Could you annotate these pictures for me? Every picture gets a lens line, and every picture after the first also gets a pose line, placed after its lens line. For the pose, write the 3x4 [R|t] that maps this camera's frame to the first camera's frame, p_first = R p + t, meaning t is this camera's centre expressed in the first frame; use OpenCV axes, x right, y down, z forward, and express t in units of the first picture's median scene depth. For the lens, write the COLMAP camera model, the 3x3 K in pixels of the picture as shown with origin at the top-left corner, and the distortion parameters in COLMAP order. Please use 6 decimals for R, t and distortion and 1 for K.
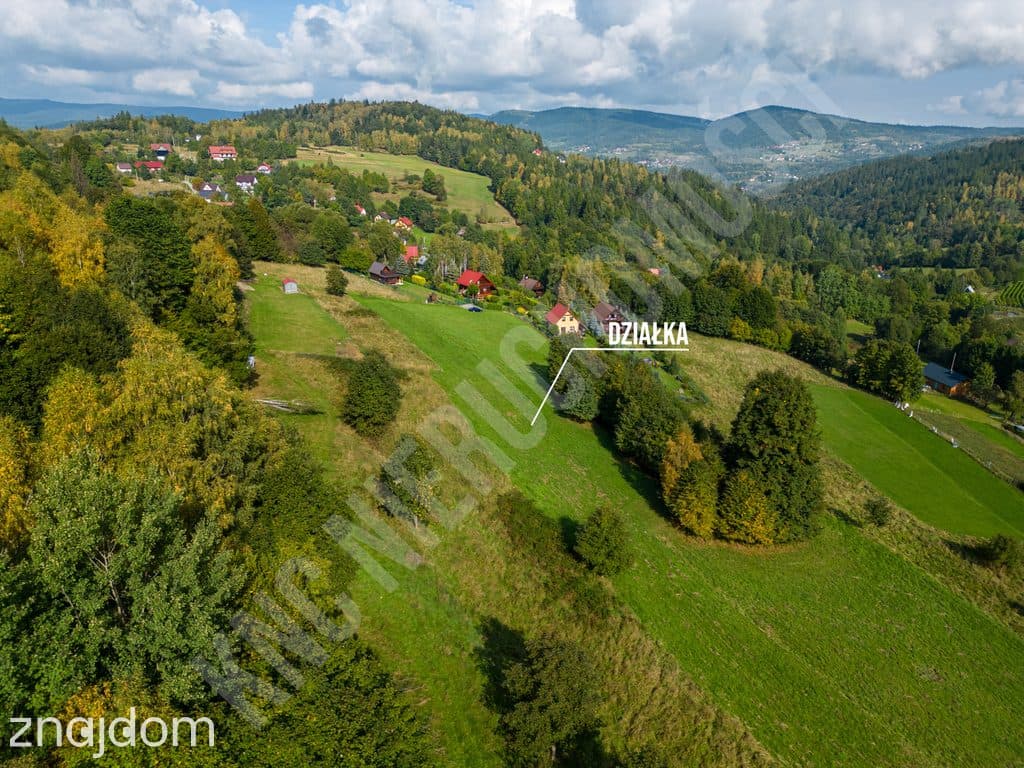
lens RADIAL K [[712.0, 0, 513.0], [0, 712.0, 383.6], [0, 0, 1]] dist [0.075960, -0.068067]
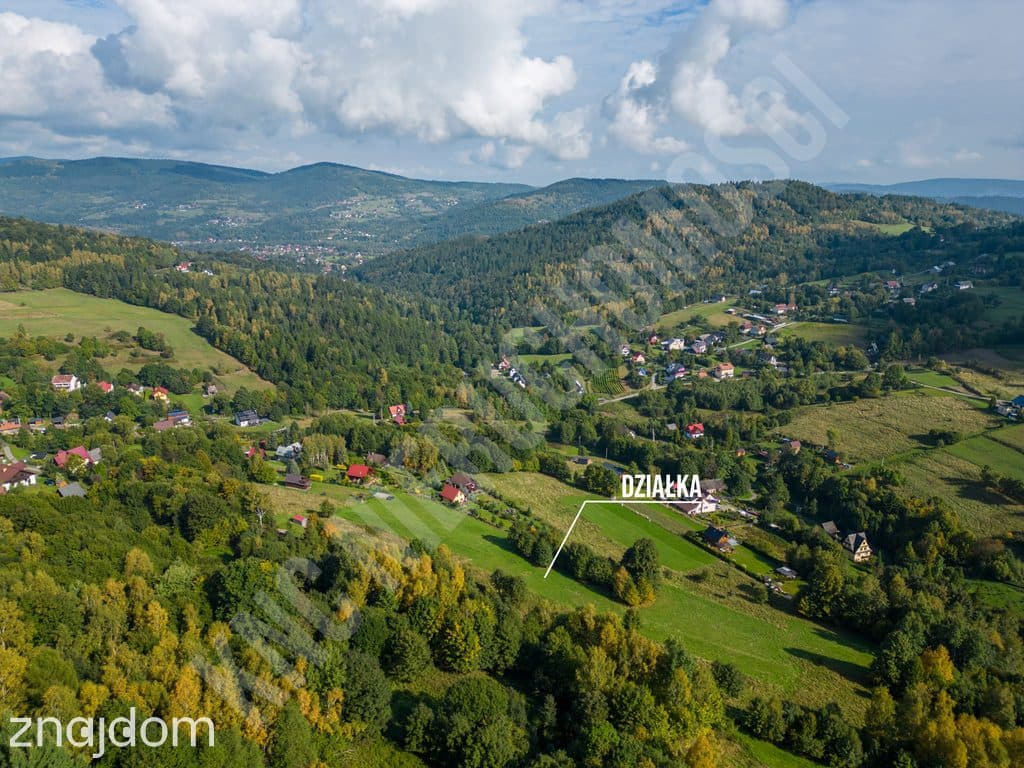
lens RADIAL K [[712.0, 0, 511.2], [0, 712.0, 386.6], [0, 0, 1]] dist [0.075960, -0.068067]
pose [[0.835543, -0.157617, 0.526332, -0.233492], [0.181941, 0.983293, 0.005632, -0.114670], [-0.518426, 0.091055, 0.850261, -0.188249]]
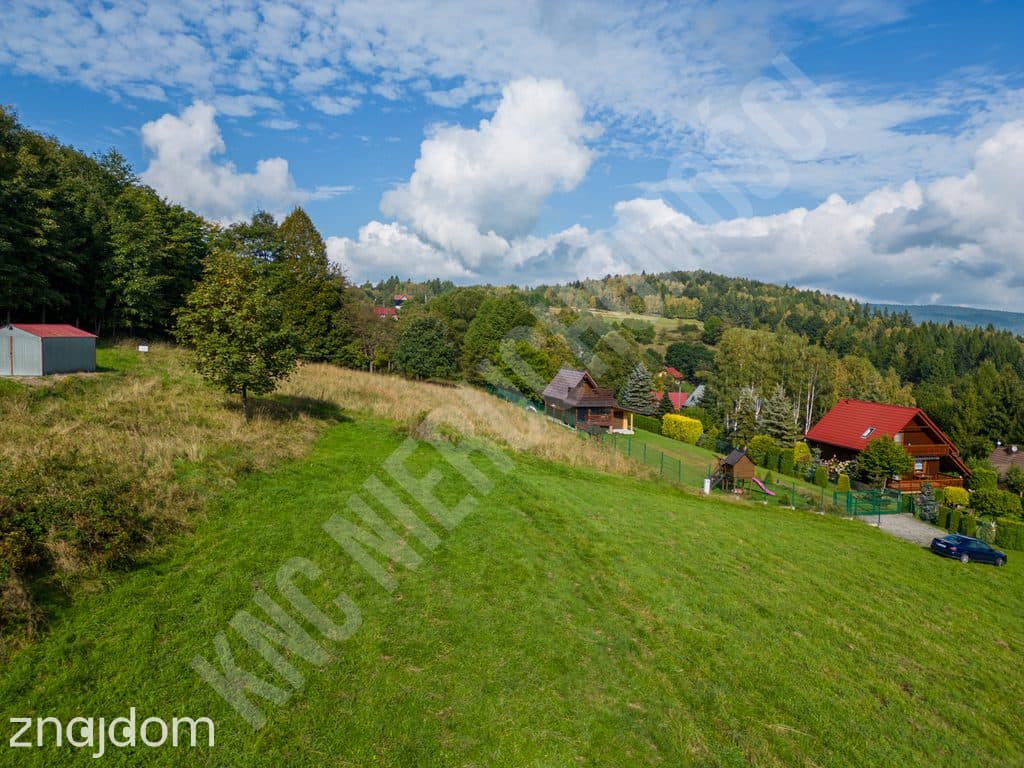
lens RADIAL K [[712.0, 0, 508.4], [0, 712.0, 384.6], [0, 0, 1]] dist [0.075960, -0.068067]
pose [[0.927785, 0.031058, -0.371820, -0.035971], [-0.127358, 0.963040, -0.237349, -0.031577], [0.350706, 0.267563, 0.897449, 0.287356]]
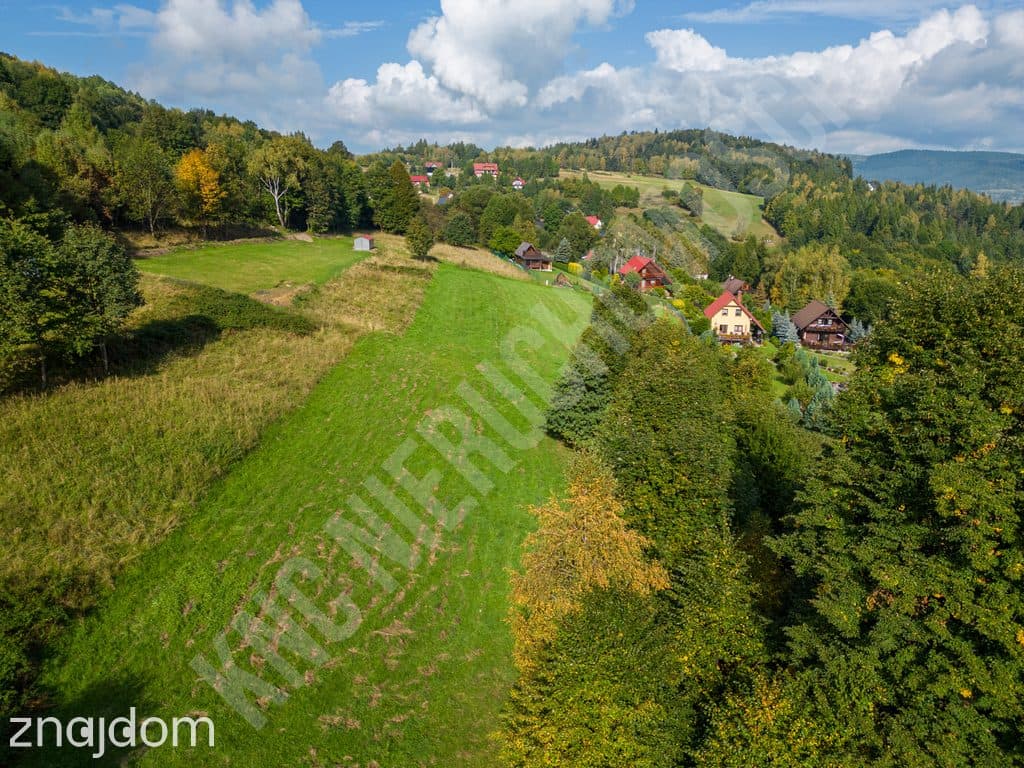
lens RADIAL K [[712.0, 0, 512.5], [0, 712.0, 383.9], [0, 0, 1]] dist [0.075960, -0.068067]
pose [[0.916211, 0.111361, -0.384912, 0.051726], [-0.135195, 0.990189, -0.035328, 0.007070], [0.377201, 0.084406, 0.922277, 0.118198]]
